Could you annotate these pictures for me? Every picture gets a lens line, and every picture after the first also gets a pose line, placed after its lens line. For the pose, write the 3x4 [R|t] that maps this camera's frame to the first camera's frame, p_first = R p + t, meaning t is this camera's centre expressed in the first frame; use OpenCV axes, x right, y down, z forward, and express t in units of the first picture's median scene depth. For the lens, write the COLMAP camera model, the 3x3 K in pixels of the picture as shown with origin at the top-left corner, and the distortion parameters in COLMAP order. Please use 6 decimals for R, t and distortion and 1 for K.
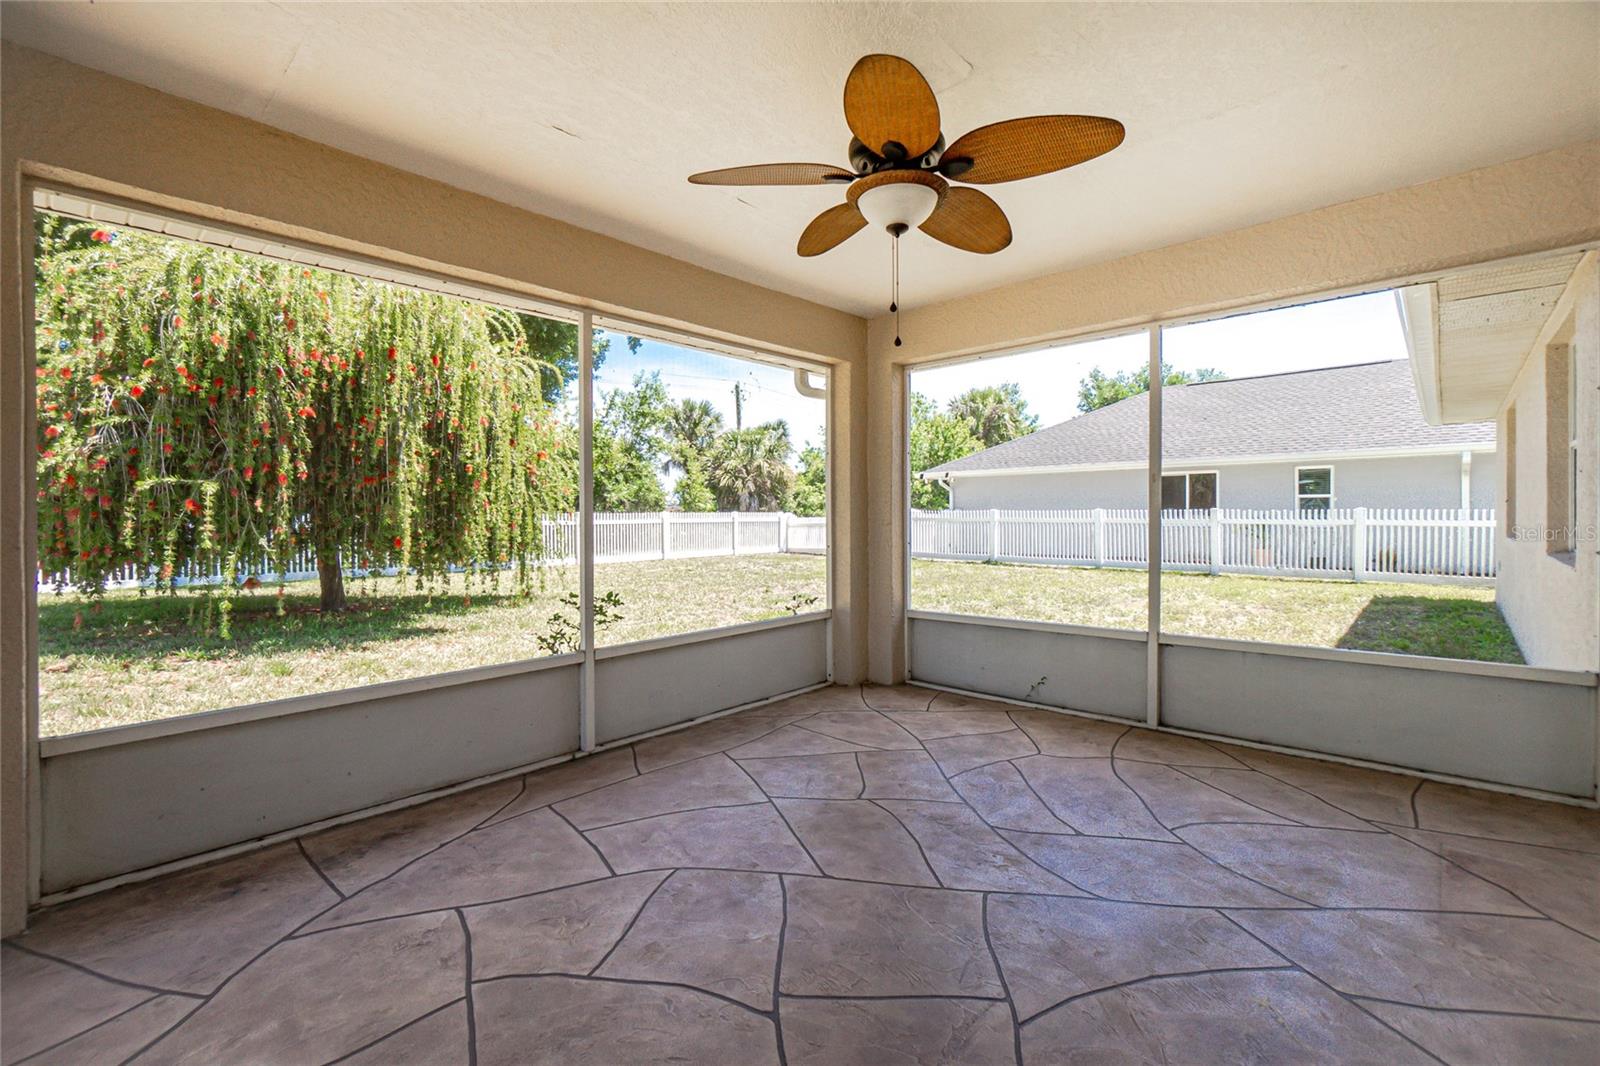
lens RADIAL K [[713.7, 0, 802.3], [0, 713.7, 510.8], [0, 0, 1]] dist [-0.001768, -0.000090]
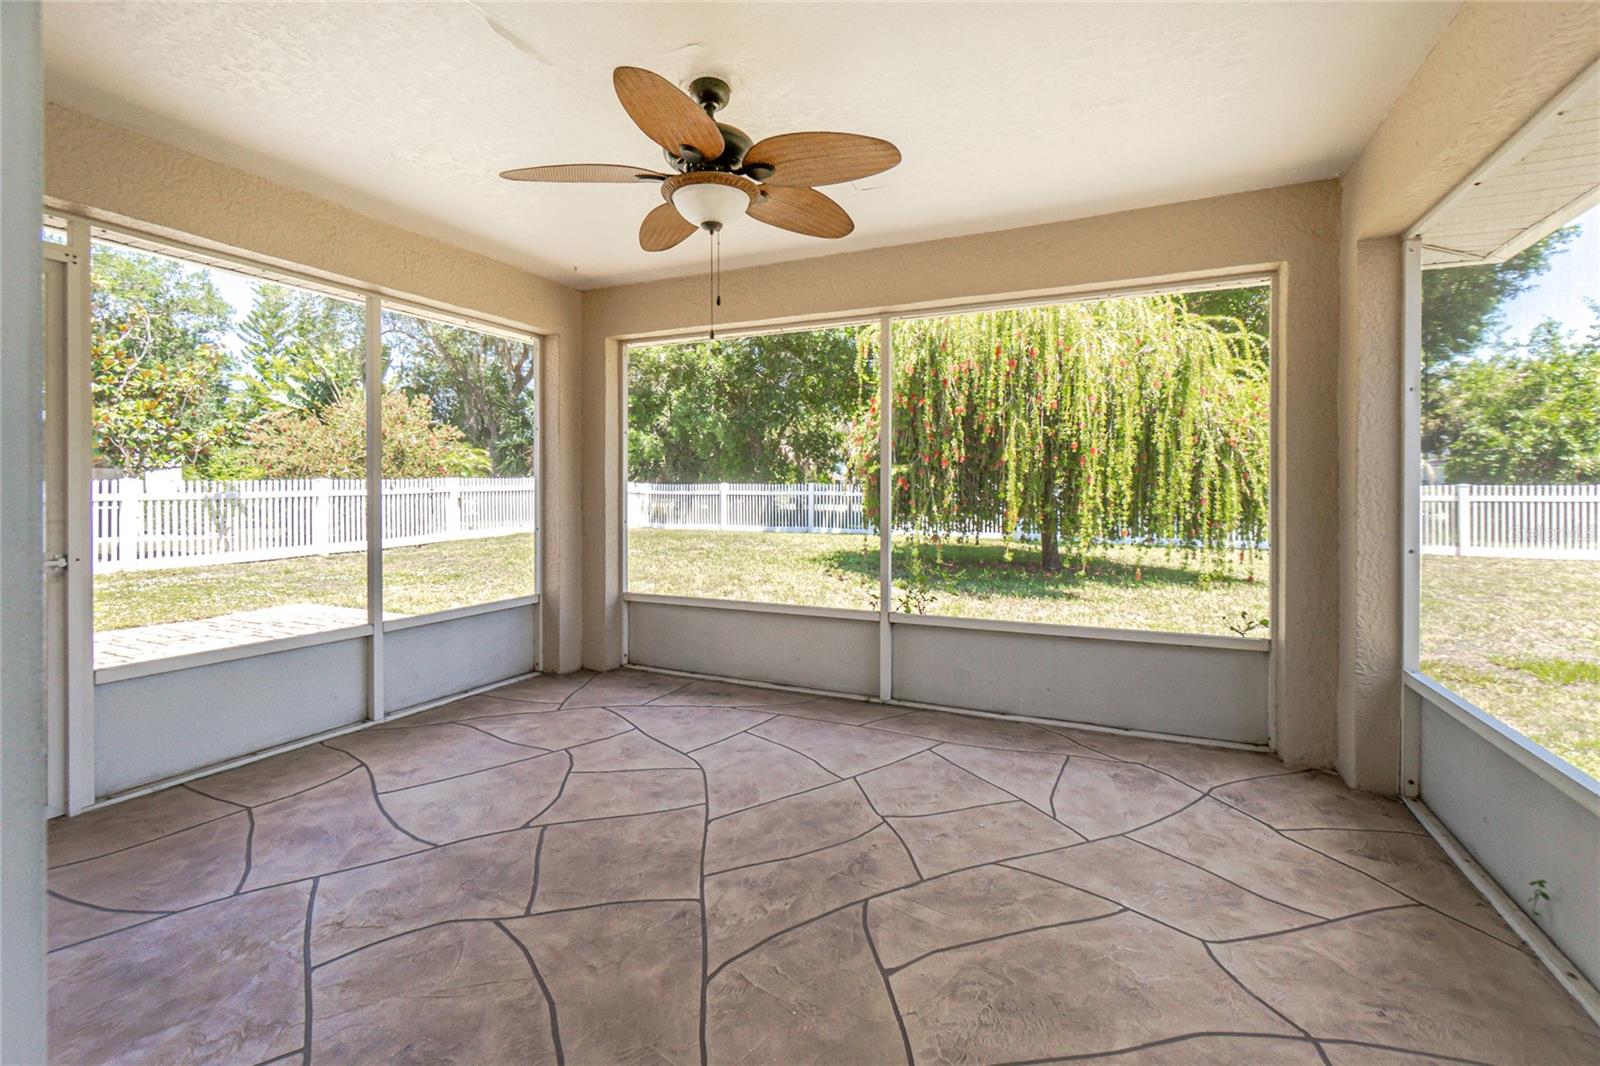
lens RADIAL K [[713.9, 0, 797.8], [0, 713.9, 486.0], [0, 0, 1]] dist [-0.000745, 0.000593]
pose [[0.292329, 0.006363, -0.956297, 0.762768], [0.003959, 0.999961, 0.007864, -0.019100], [0.956310, -0.006085, 0.292292, 0.532504]]
